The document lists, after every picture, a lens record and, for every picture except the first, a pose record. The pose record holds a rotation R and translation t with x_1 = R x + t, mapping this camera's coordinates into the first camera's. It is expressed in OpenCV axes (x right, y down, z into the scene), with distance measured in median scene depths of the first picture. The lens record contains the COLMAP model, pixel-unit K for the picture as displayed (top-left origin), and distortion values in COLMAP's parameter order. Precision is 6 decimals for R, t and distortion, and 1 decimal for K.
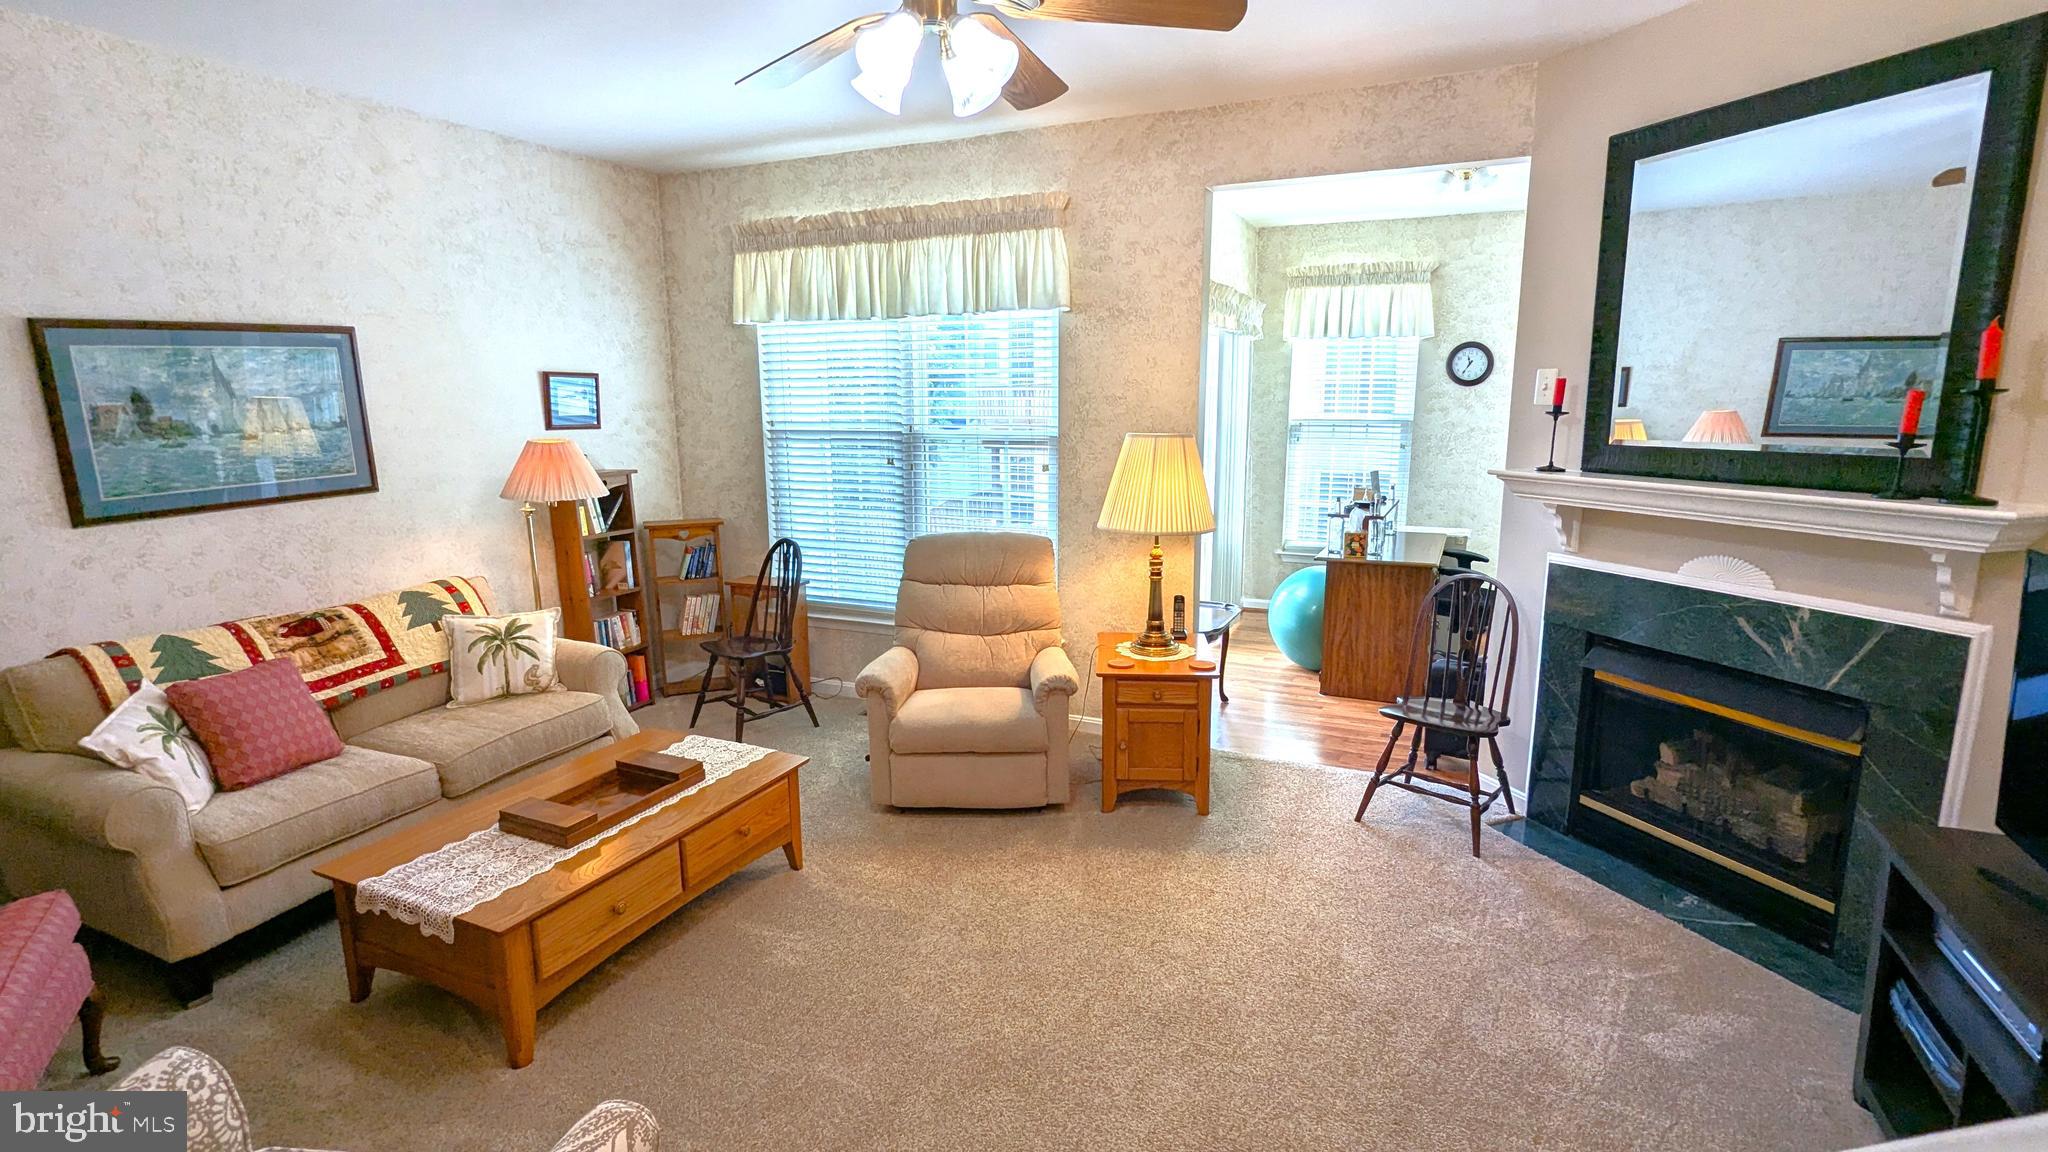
lens RADIAL K [[975.4, 0, 1028.3], [0, 975.4, 579.3], [0, 0, 1]] dist [0.001235, -0.000513]
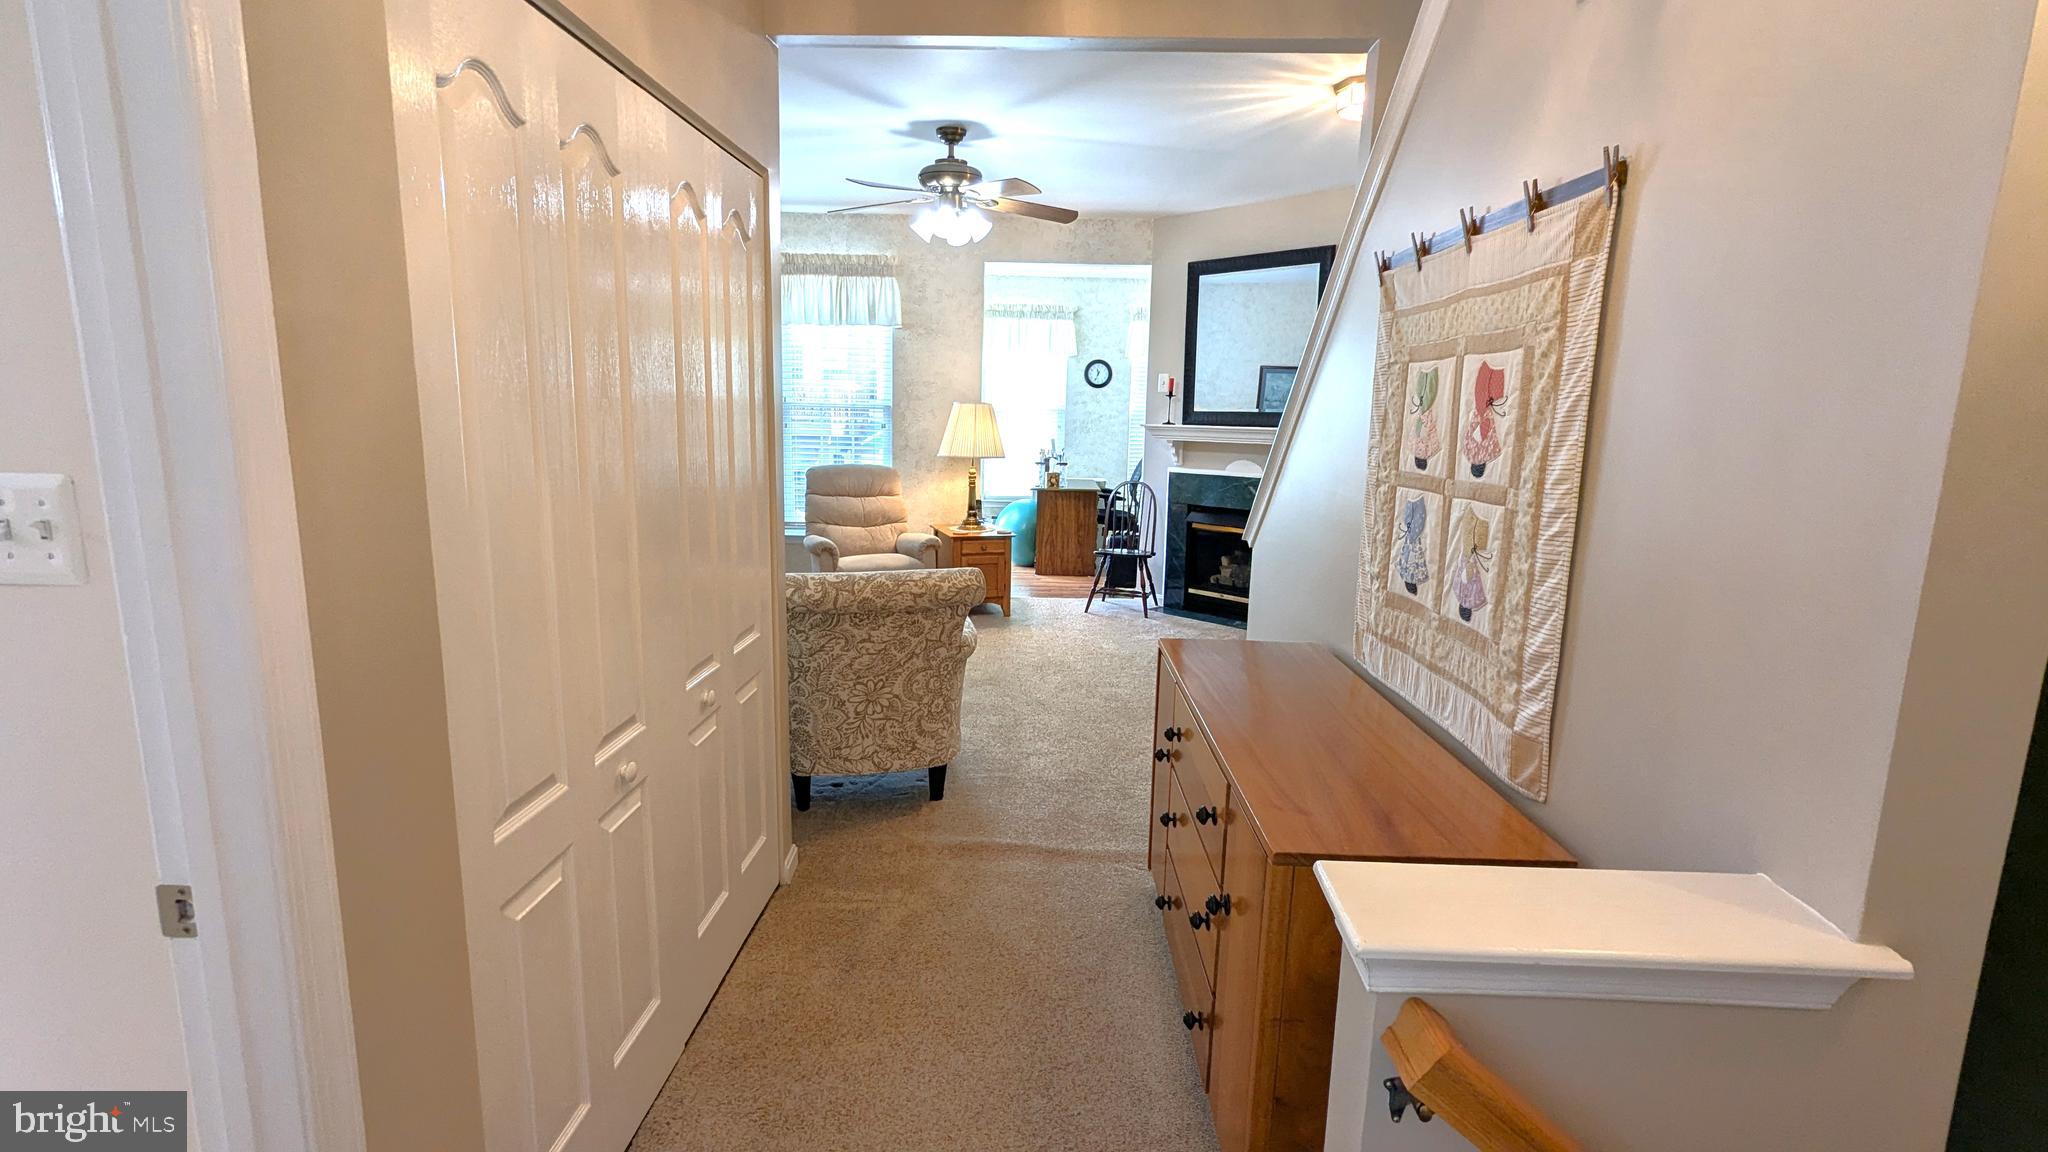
lens RADIAL K [[969.7, 0, 1029.7], [0, 969.7, 580.5], [0, 0, 1]] dist [0.013489, -0.000337]
pose [[0.915102, -0.045202, 0.400680, -0.470242], [0.048227, 0.998833, 0.002539, 0.165883], [-0.400328, 0.017000, 0.916214, -0.615523]]
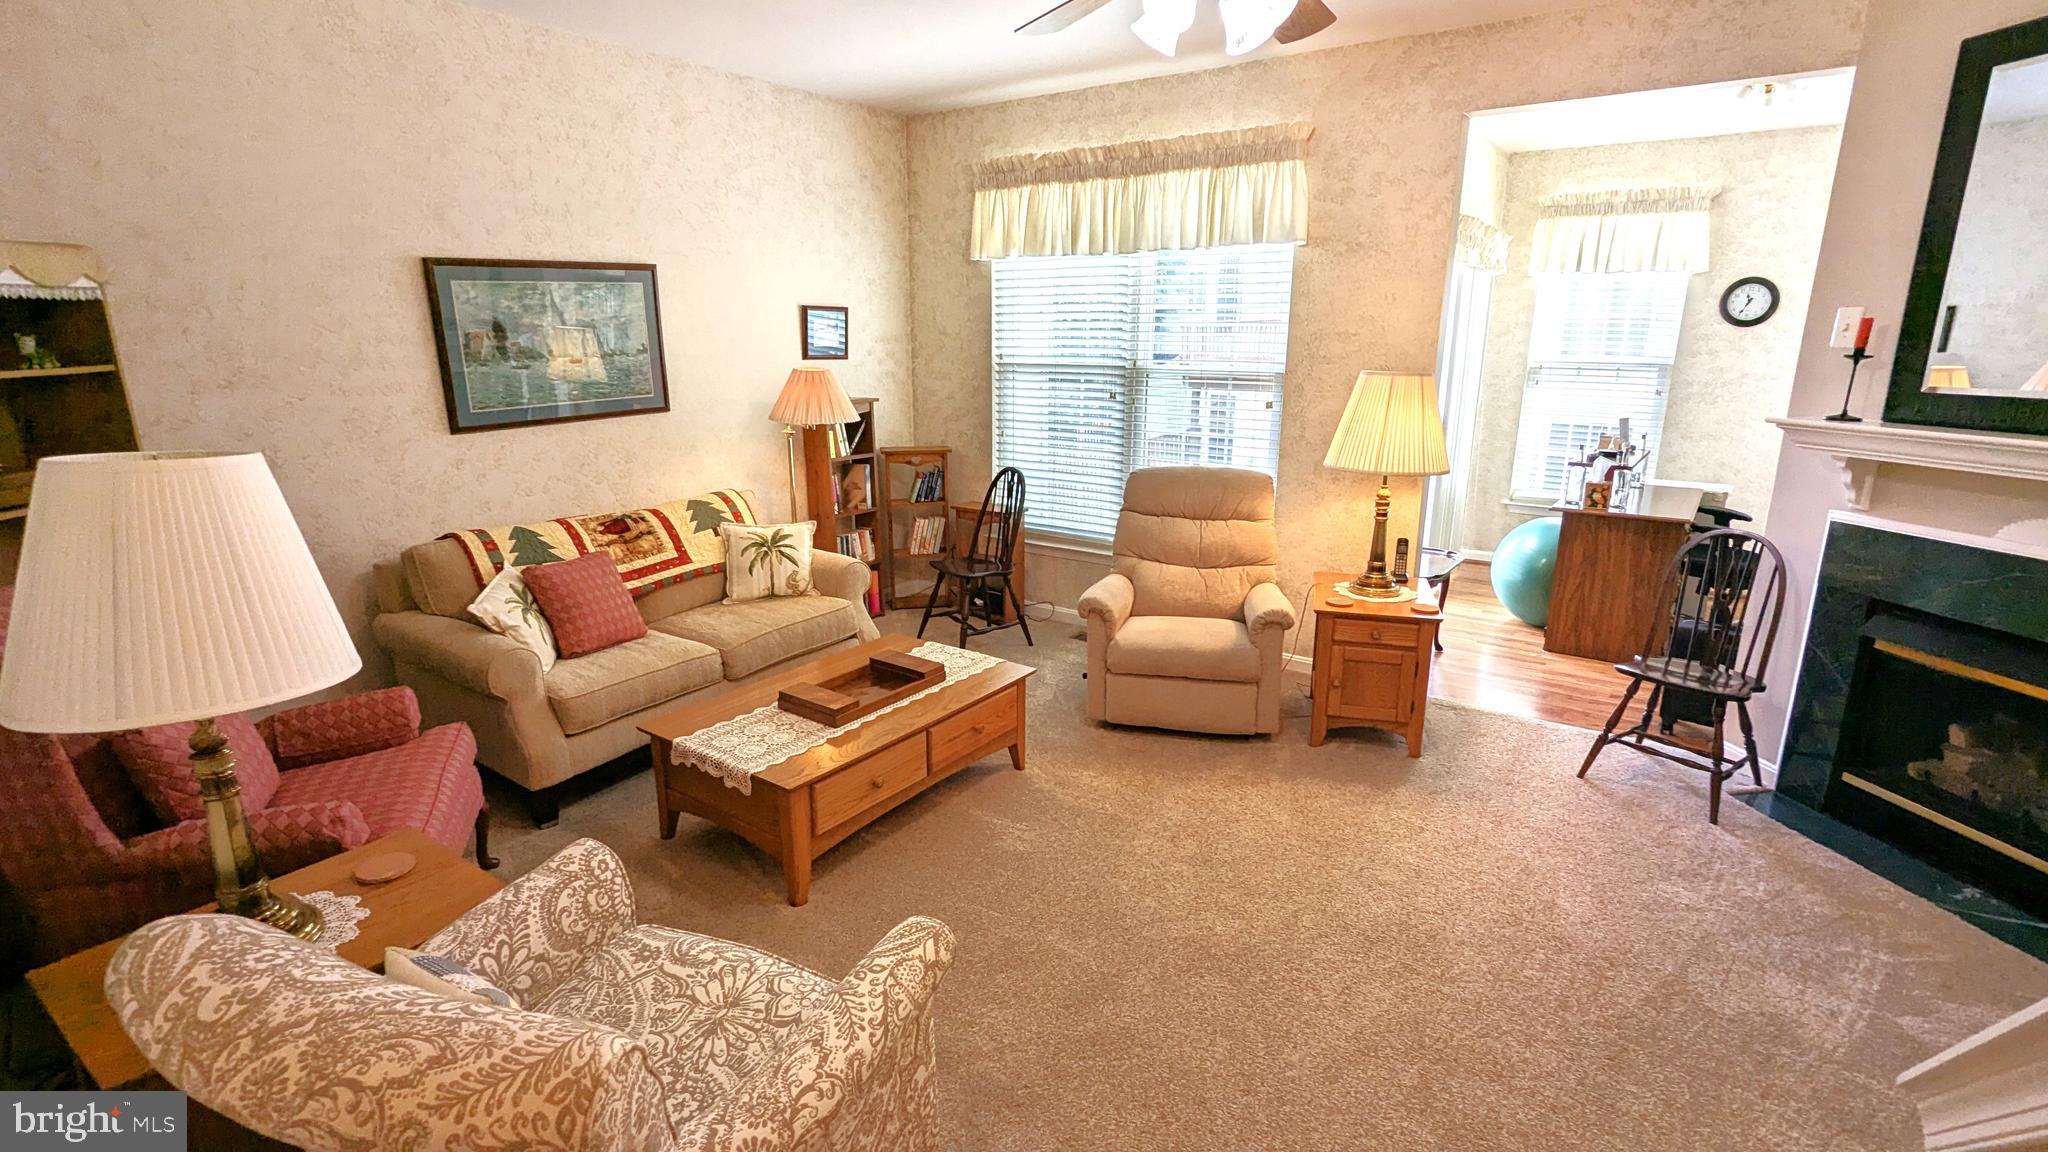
lens RADIAL K [[974.2, 0, 1026.9], [0, 974.2, 584.0], [0, 0, 1]] dist [-0.002414, 0.001680]
pose [[0.980570, 0.058352, -0.187289, -0.032741], [-0.045853, 0.996465, 0.070389, 0.011510], [0.190735, -0.060433, 0.979780, -0.045968]]
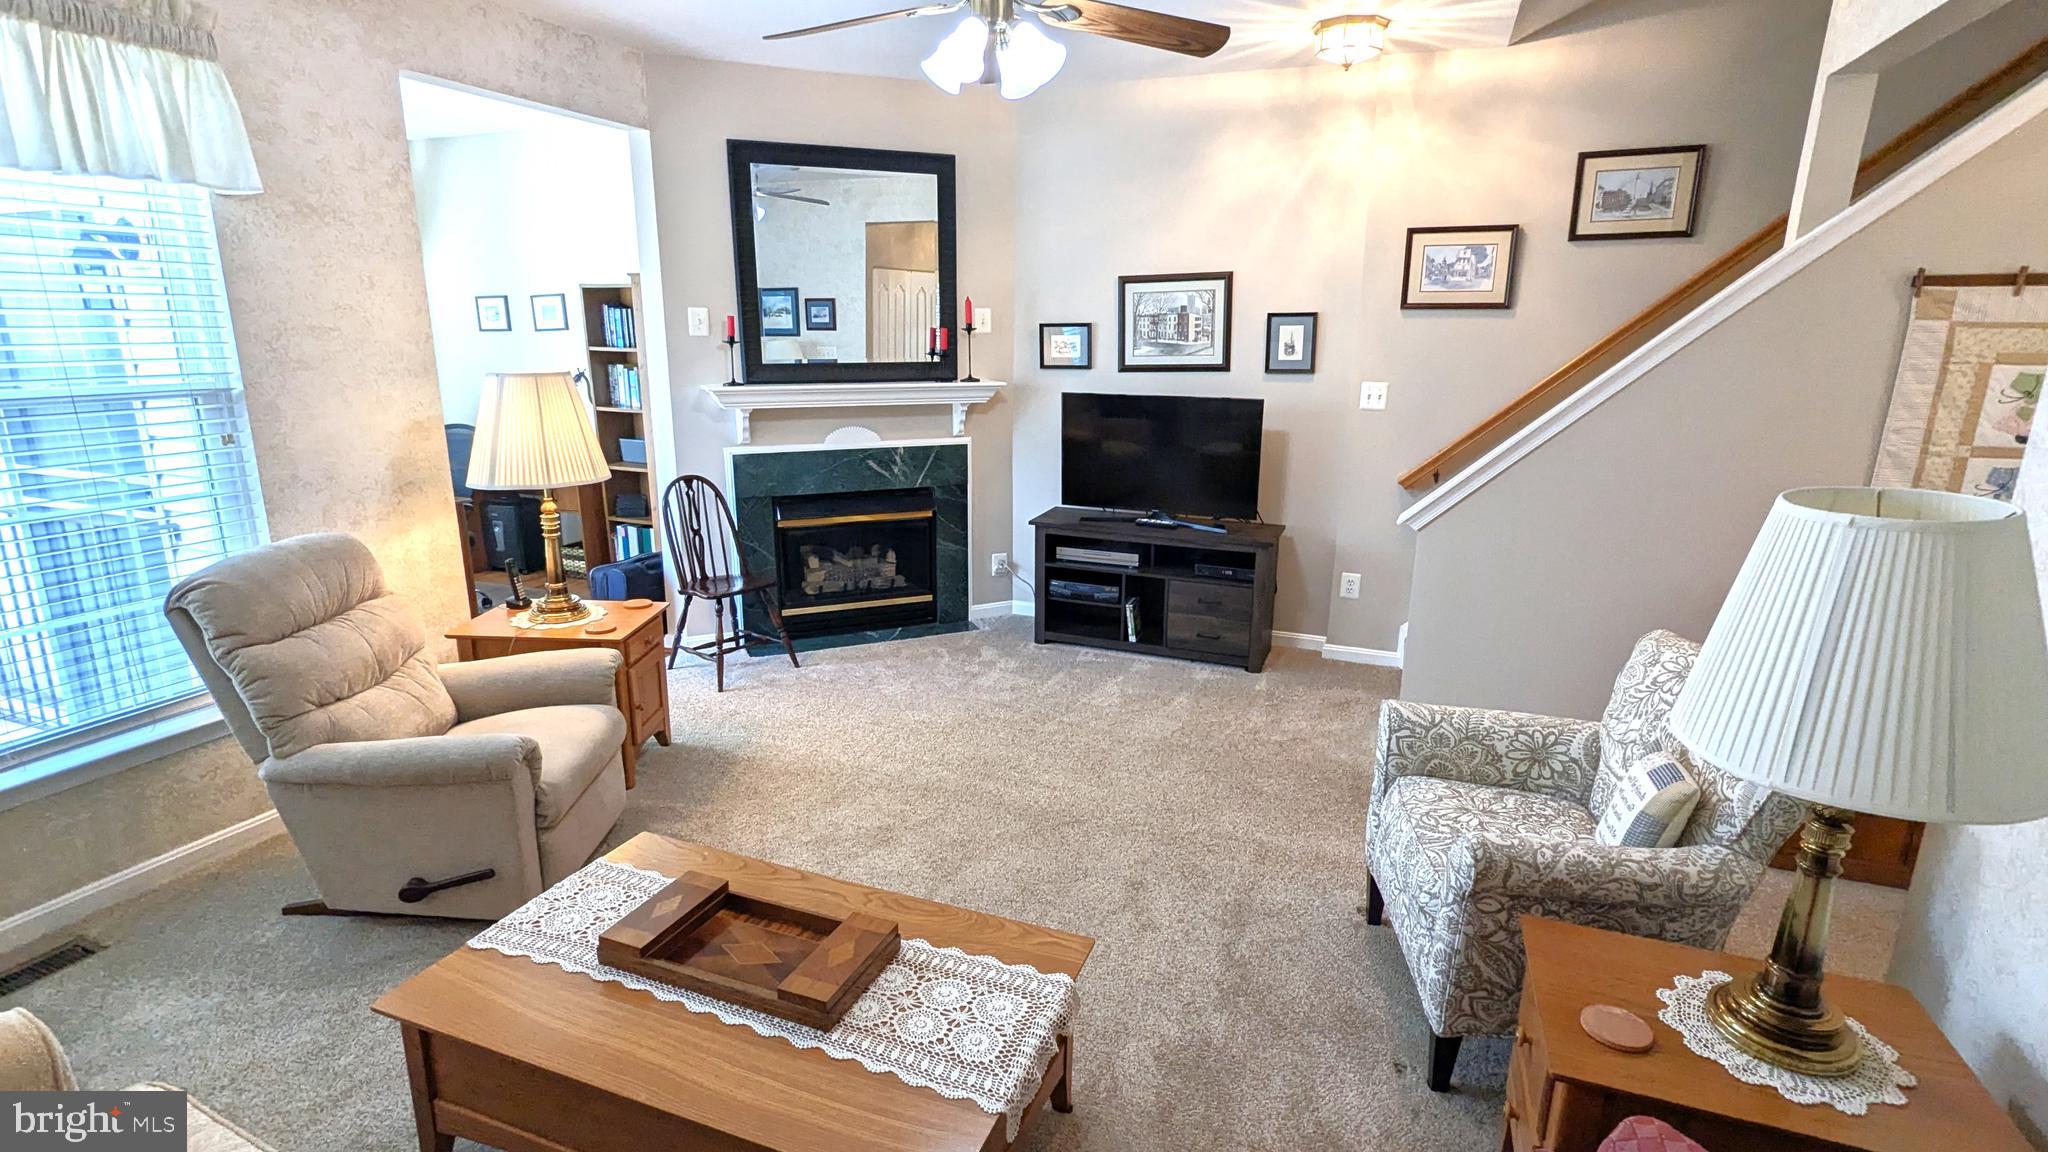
lens RADIAL K [[997.3, 0, 1029.6], [0, 997.3, 587.2], [0, 0, 1]] dist [0.000536, -0.001899]
pose [[-0.060039, -0.251411, 0.966017, -0.780446], [0.174854, 0.950150, 0.258149, -0.114548], [-0.982762, 0.184410, -0.013086, 0.584302]]
